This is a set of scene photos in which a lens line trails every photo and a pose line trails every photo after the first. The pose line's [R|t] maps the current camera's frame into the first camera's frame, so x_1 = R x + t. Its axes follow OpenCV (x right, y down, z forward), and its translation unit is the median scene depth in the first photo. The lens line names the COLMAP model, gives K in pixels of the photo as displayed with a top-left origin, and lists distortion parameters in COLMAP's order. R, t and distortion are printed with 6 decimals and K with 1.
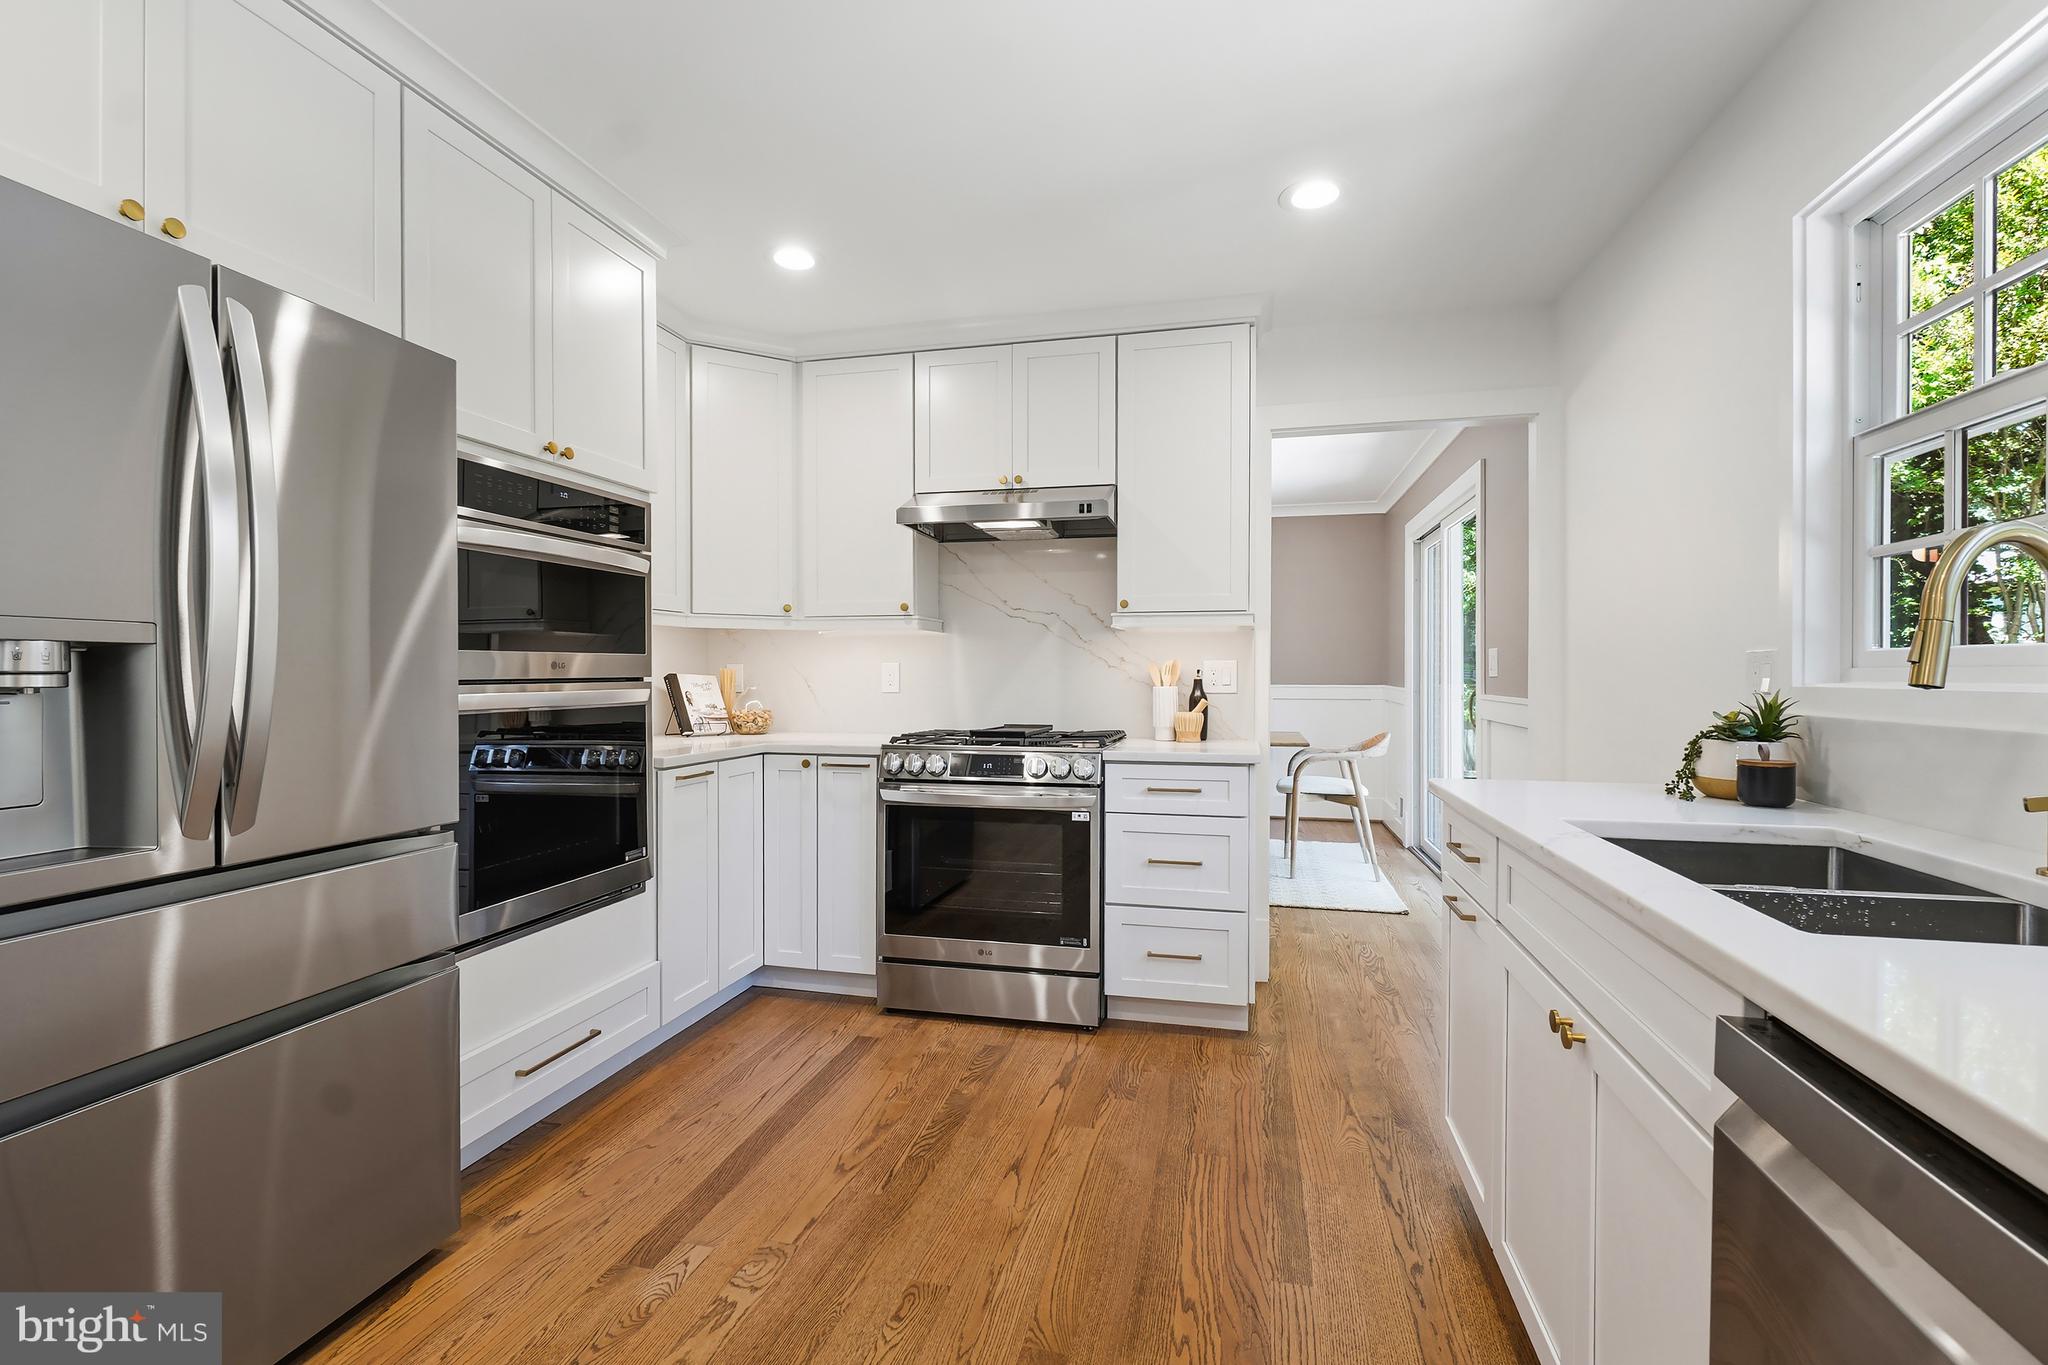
lens RADIAL K [[919.1, 0, 1010.8], [0, 919.1, 678.3], [0, 0, 1]] dist [-0.003325, -0.000981]
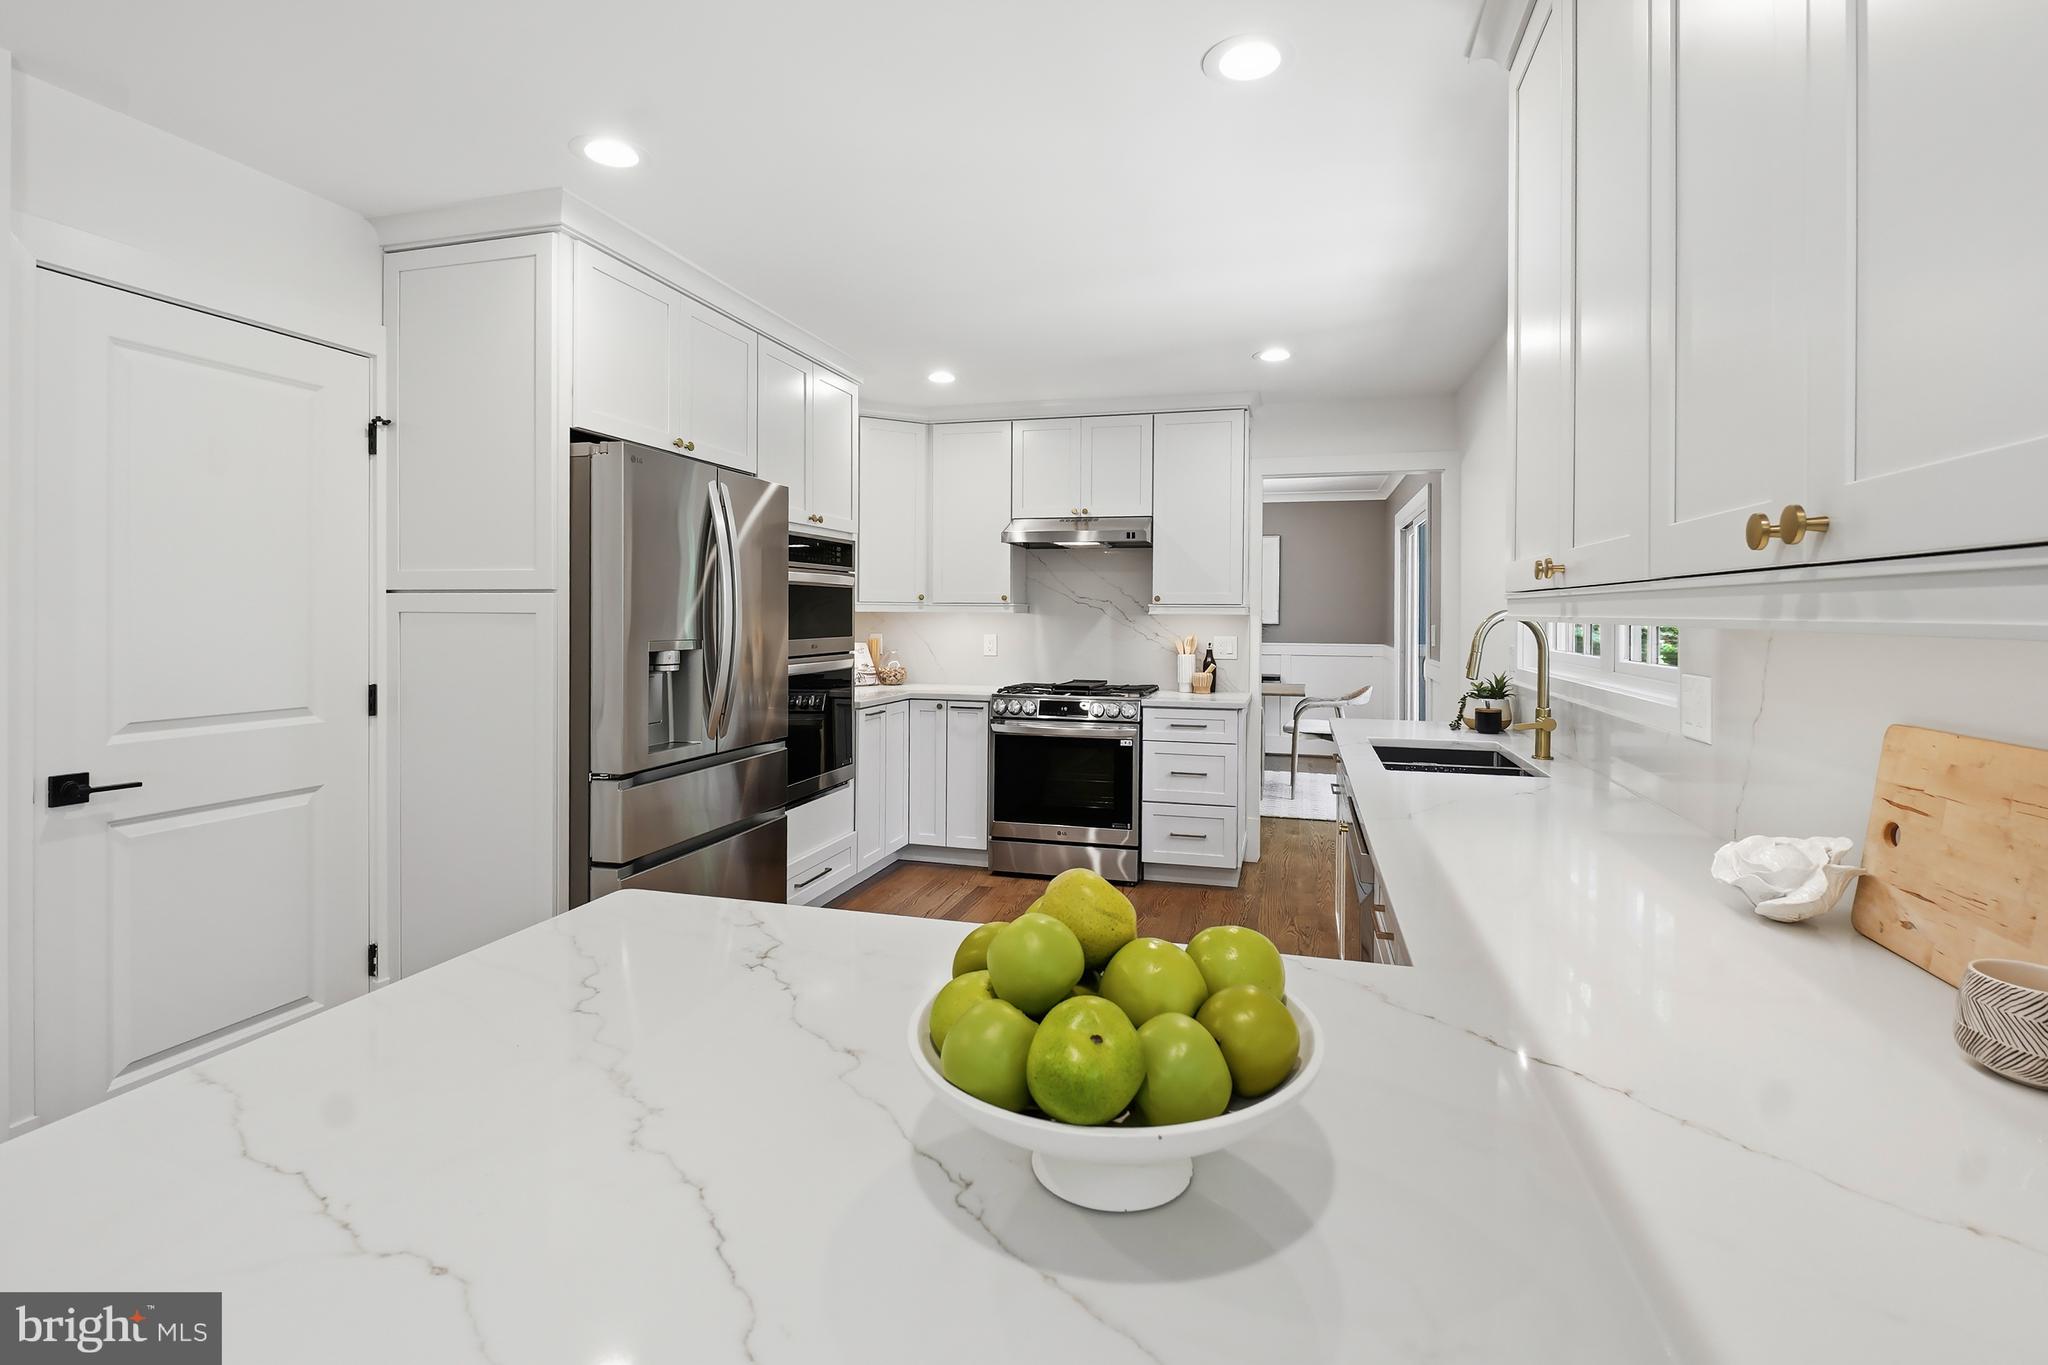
lens RADIAL K [[919.1, 0, 1027.4], [0, 919.1, 620.8], [0, 0, 1]] dist [-0.003325, -0.000981]
pose [[0.999452, 0.005876, -0.032573, -0.036588], [-0.005923, 0.999982, -0.001364, -0.044873], [0.032564, 0.001556, 0.999468, -0.489928]]
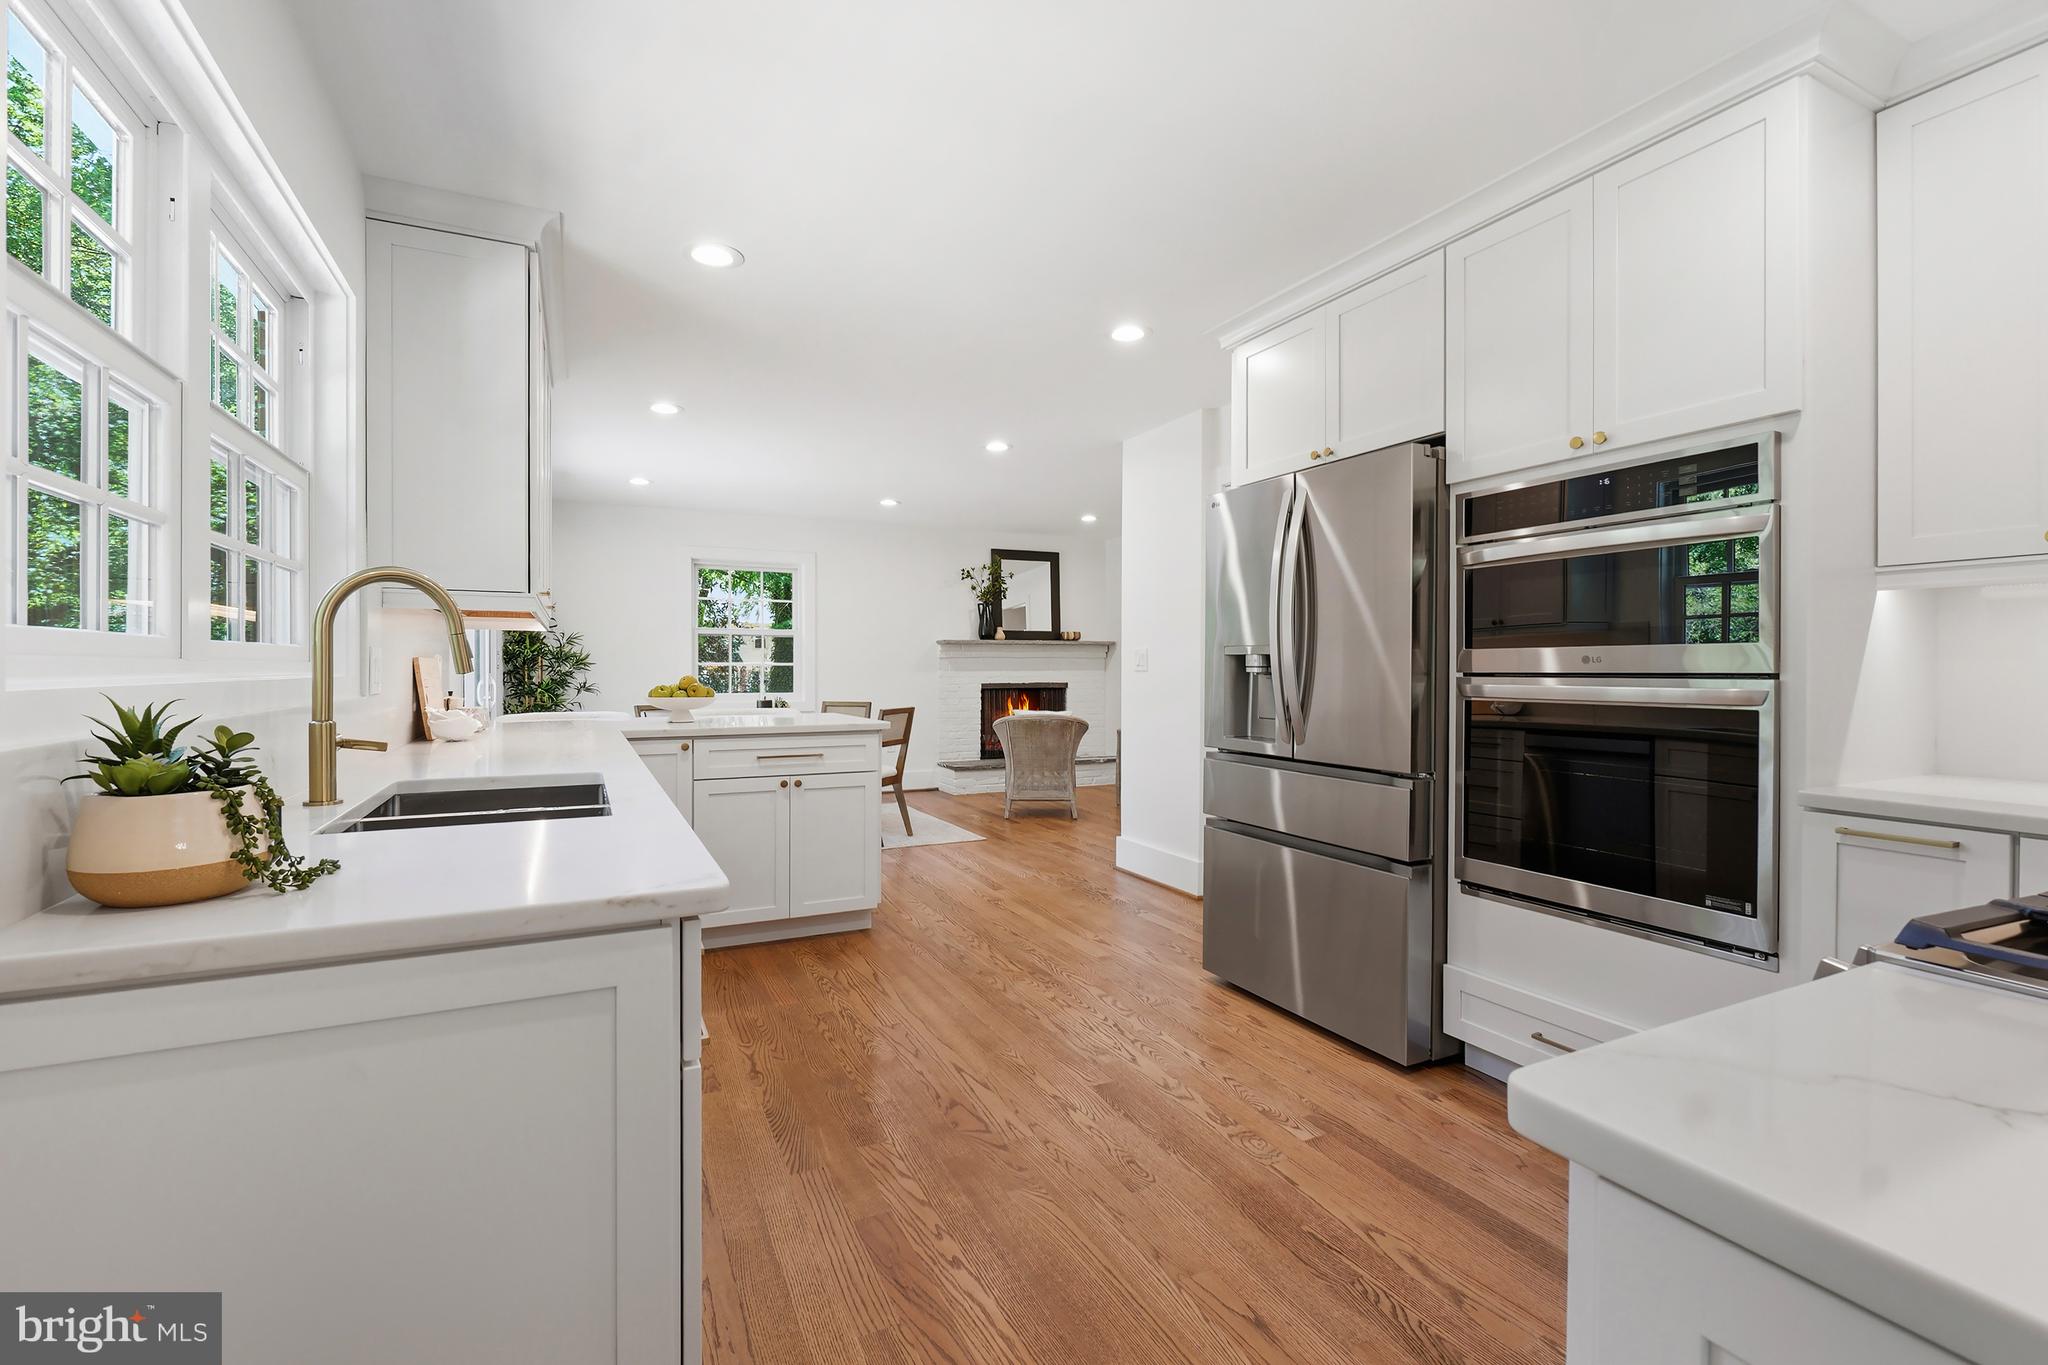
lens RADIAL K [[919.1, 0, 1030.4], [0, 919.1, 679.4], [0, 0, 1]] dist [-0.003325, -0.000981]
pose [[-0.759511, 0.007663, -0.650449, 0.434794], [-0.005491, 0.999819, 0.018190, -0.005673], [0.650471, 0.017387, -0.759332, 0.989846]]
